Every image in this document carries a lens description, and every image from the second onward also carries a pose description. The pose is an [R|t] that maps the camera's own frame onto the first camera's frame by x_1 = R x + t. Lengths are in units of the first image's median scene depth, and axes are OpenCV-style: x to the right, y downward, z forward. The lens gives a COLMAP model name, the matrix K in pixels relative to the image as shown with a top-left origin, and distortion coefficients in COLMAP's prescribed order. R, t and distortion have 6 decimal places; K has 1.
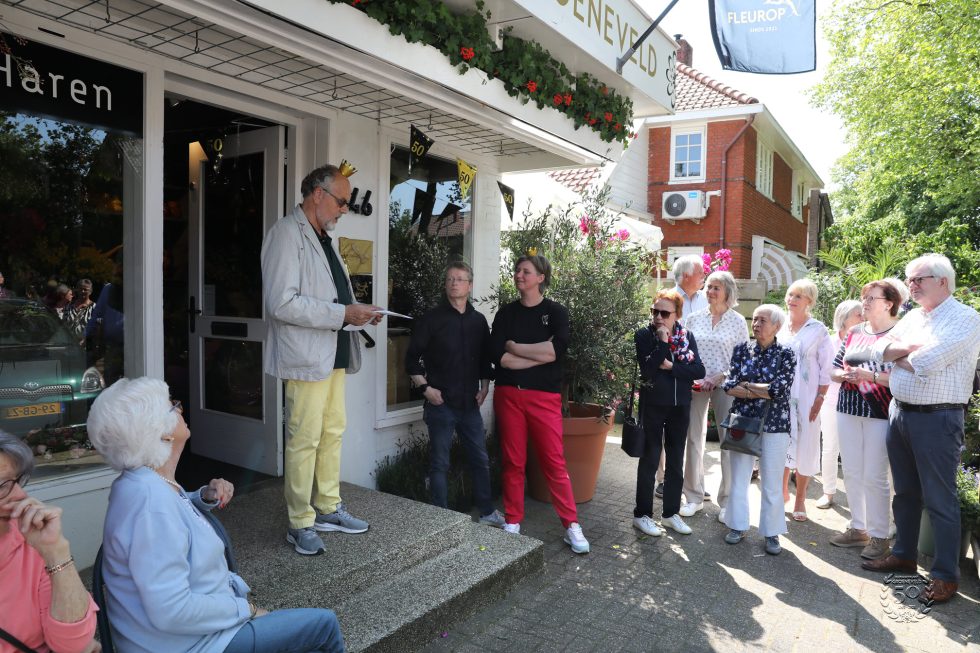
lens RADIAL K [[679.4, 0, 487.2], [0, 679.4, 318.3], [0, 0, 1]] dist [-0.120083, 0.098528]
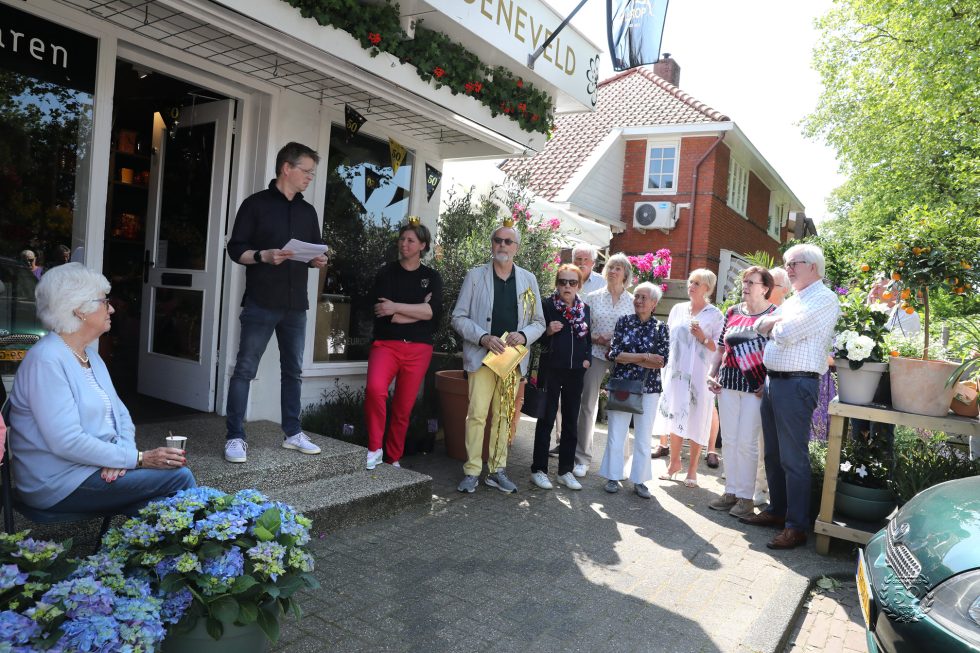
lens RADIAL K [[679.4, 0, 487.2], [0, 679.4, 318.3], [0, 0, 1]] dist [-0.120083, 0.098528]
pose [[0.998228, 0.059298, 0.005049, 0.133101], [-0.059214, 0.998126, -0.015408, 0.069508], [-0.005953, 0.015081, 0.999869, -0.111551]]
